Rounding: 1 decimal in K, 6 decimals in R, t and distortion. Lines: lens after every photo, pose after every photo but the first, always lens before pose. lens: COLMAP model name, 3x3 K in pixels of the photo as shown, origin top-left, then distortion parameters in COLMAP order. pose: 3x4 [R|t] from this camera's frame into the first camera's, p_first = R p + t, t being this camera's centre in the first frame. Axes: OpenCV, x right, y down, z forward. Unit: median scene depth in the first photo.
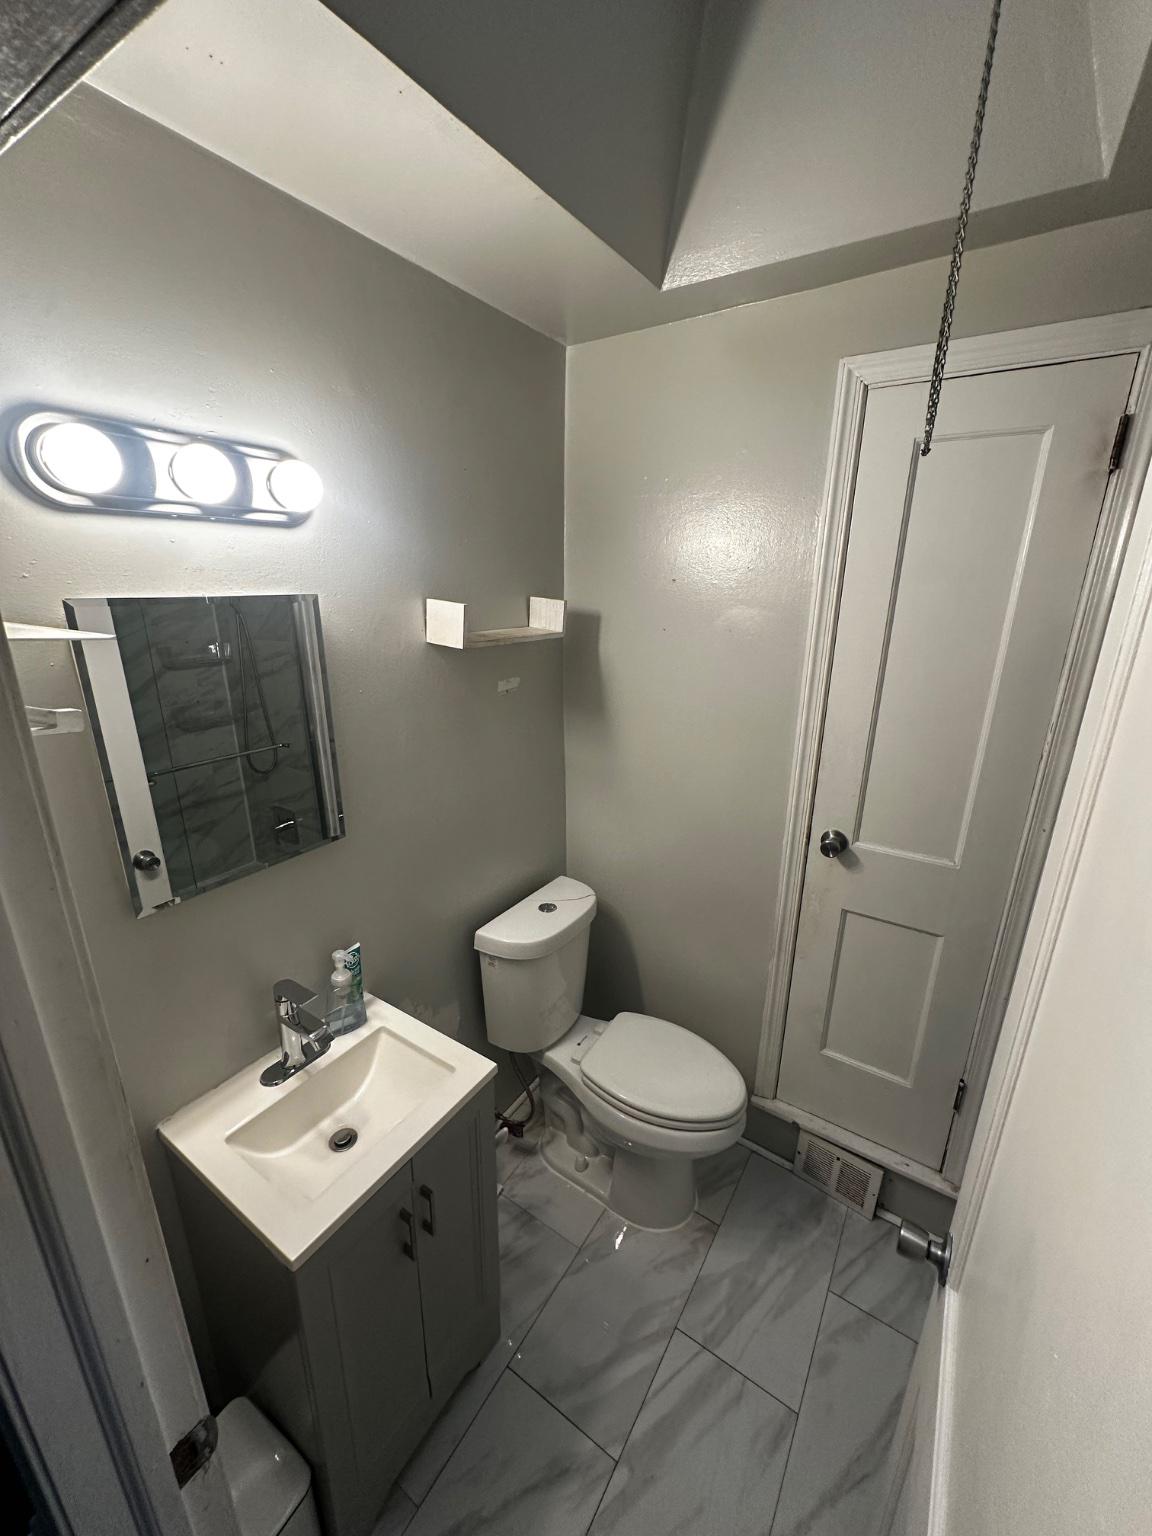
lens RADIAL K [[611.3, 0, 581.4], [0, 611.3, 765.5], [0, 0, 1]] dist [-0.000311, 0.000347]
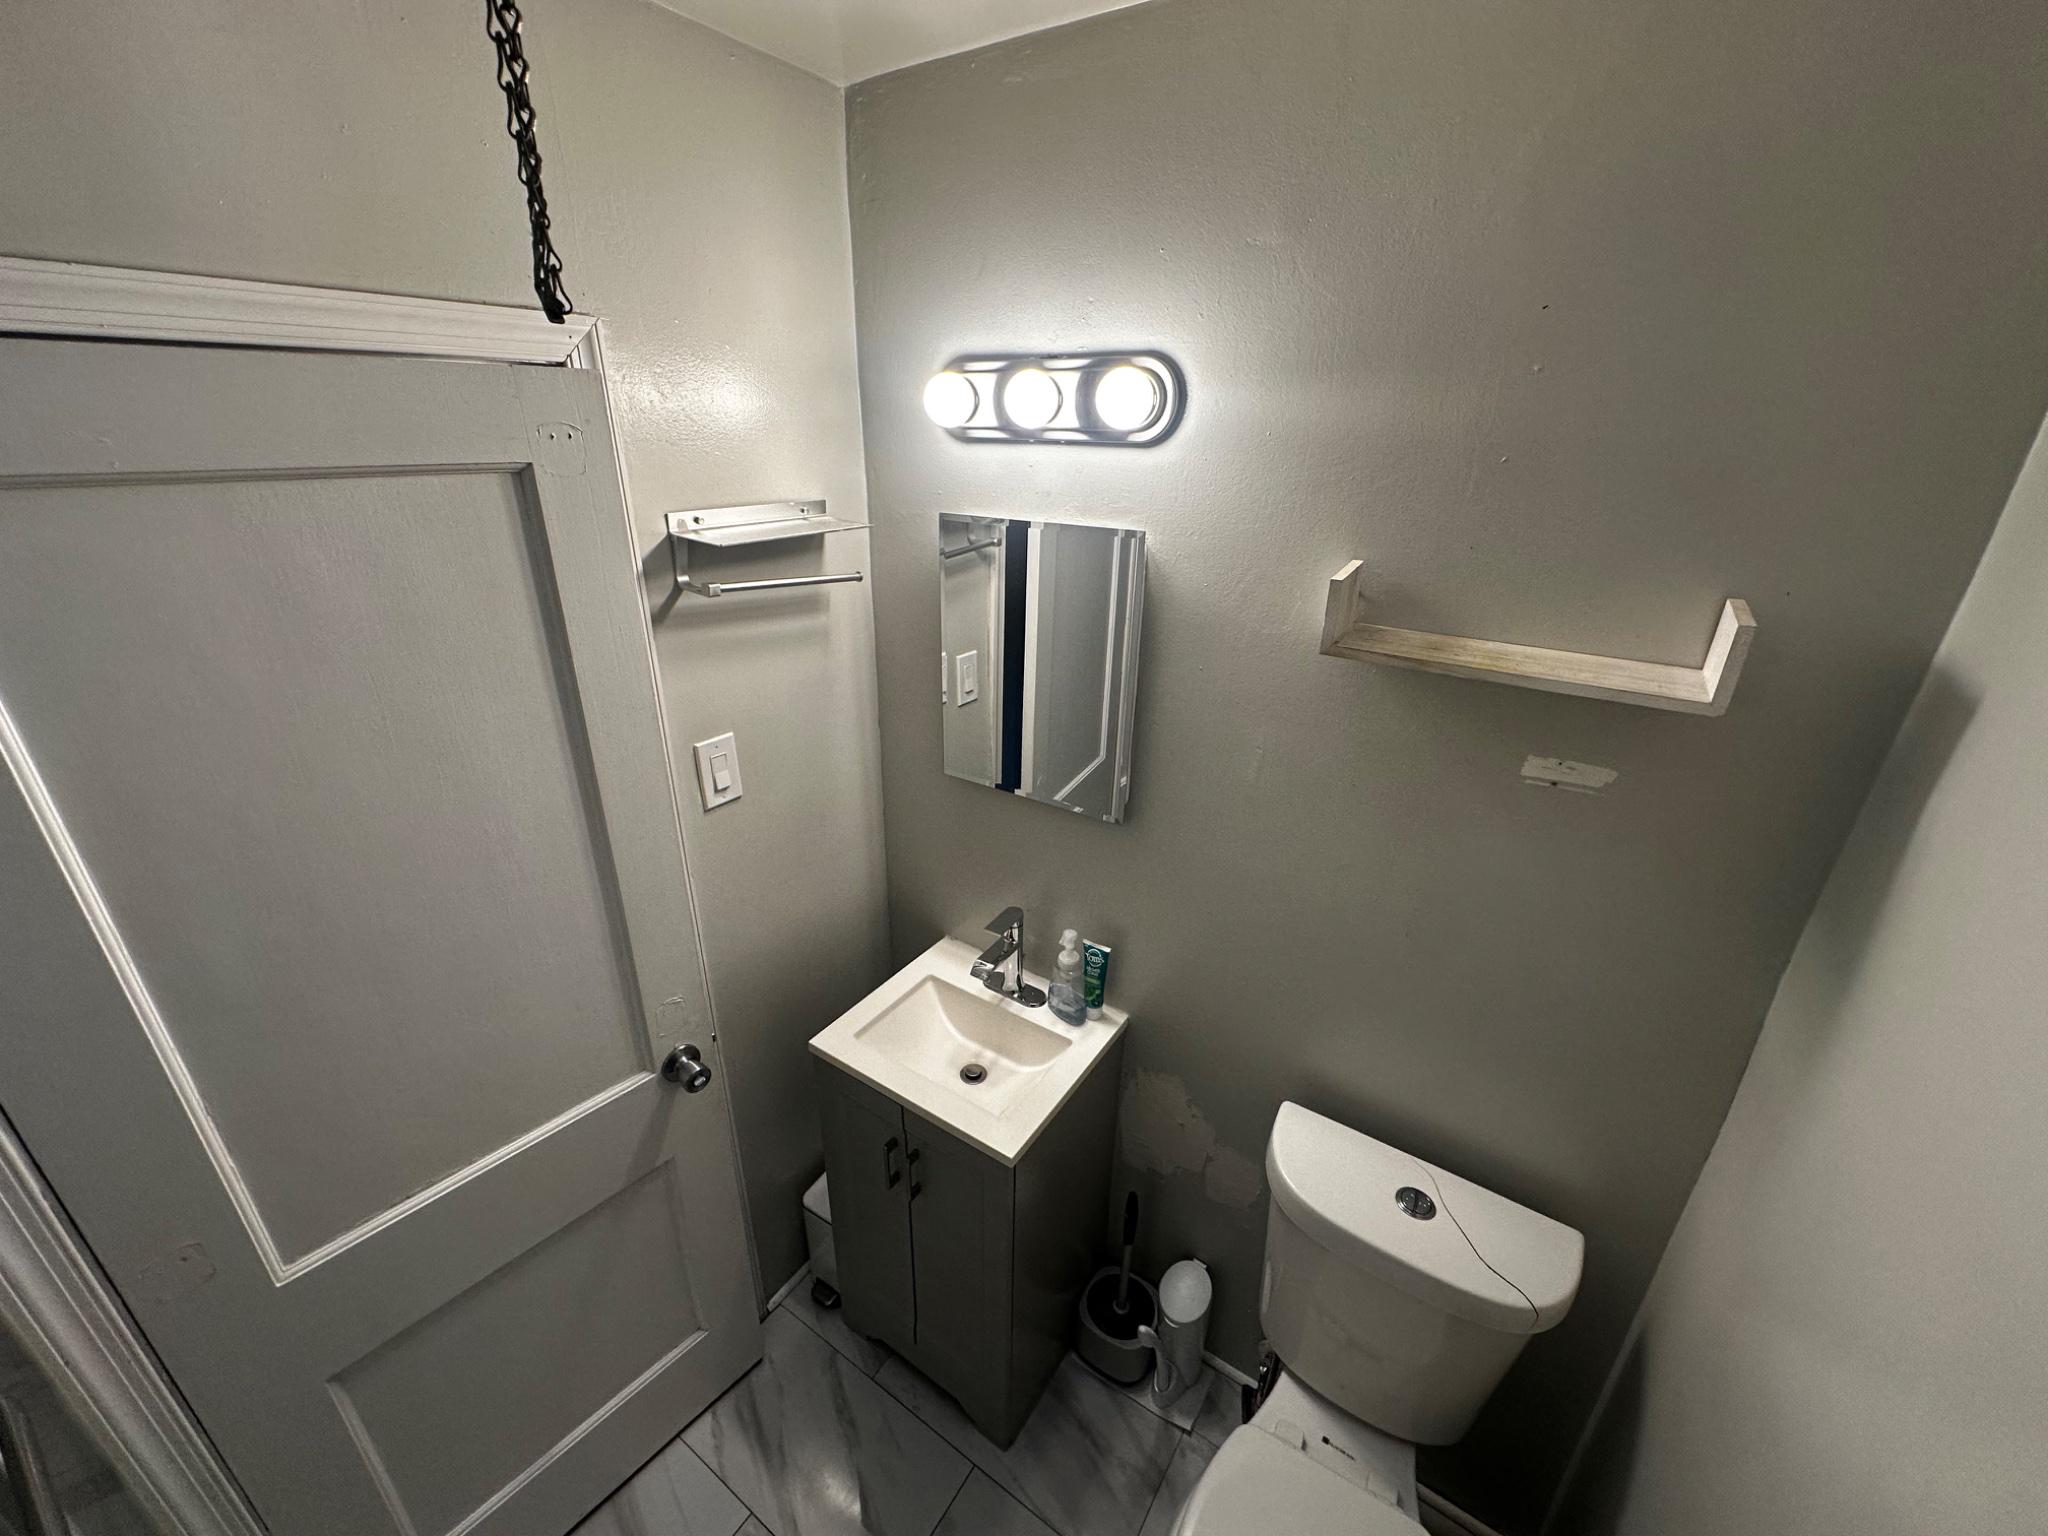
lens RADIAL K [[815.0, 0, 1028.1], [0, 815.0, 771.9], [0, 0, 1]] dist [-0.000311, 0.000347]
pose [[-0.014377, 0.382728, -0.923749, 0.609573], [-0.311613, 0.876121, 0.367844, -0.314877], [0.950100, 0.293141, 0.106667, 0.752476]]
